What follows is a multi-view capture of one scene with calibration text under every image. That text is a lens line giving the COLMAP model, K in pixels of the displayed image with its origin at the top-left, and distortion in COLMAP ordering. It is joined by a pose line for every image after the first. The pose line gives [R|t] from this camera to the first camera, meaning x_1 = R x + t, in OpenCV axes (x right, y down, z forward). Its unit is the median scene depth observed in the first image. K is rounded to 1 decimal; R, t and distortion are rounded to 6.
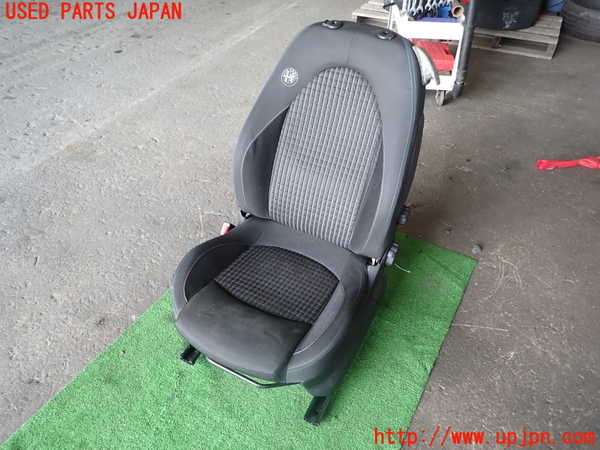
lens RADIAL K [[442.6, 0, 299.4], [0, 442.6, 225.7], [0, 0, 1]] dist [0.003210, -0.004261]
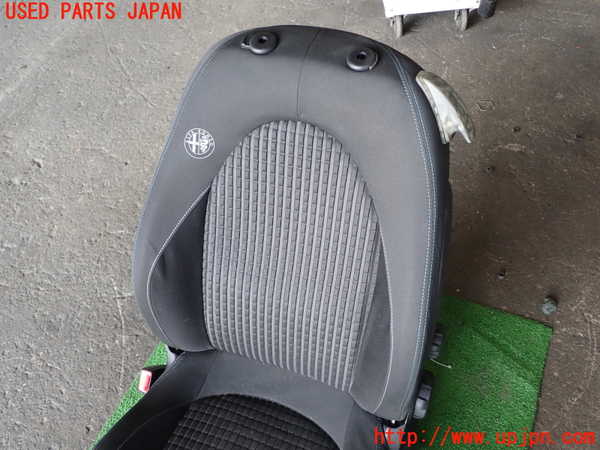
lens RADIAL K [[563.2, 0, 297.3], [0, 563.2, 225.6], [0, 0, 1]] dist [0.005191, 0.000000]
pose [[0.988238, -0.152628, -0.009552, 0.085277], [0.152273, 0.976327, 0.153619, -0.312357], [-0.014121, -0.153267, 0.988084, 0.282610]]
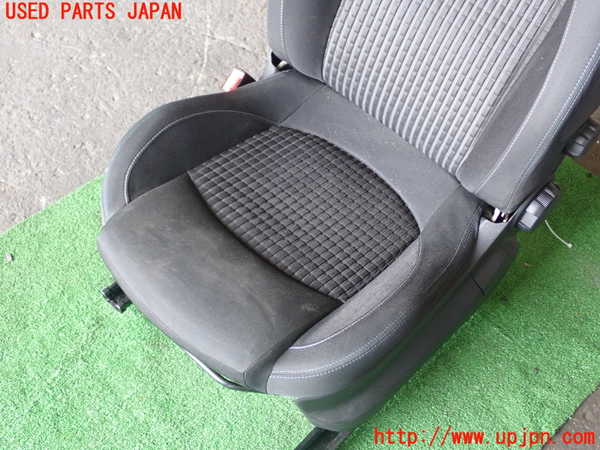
lens RADIAL K [[818.2, 0, 295.3], [0, 818.2, 224.2], [0, 0, 1]] dist [0.027388, 0.000000]
pose [[0.962625, 0.248677, -0.107294, 0.049826], [-0.225308, 0.955125, 0.192283, -0.035840], [0.150295, -0.160922, 0.975457, 0.049858]]
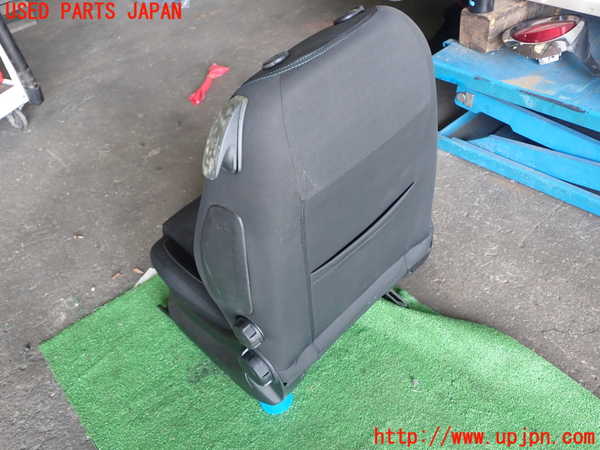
lens RADIAL K [[563.2, 0, 297.5], [0, 563.2, 223.6], [0, 0, 1]] dist [0.005191, 0.000000]
pose [[0.344697, -0.655960, 0.671492, -0.494409], [0.689430, 0.662380, 0.293153, -0.265019], [-0.637080, 0.361898, 0.680558, 0.311378]]
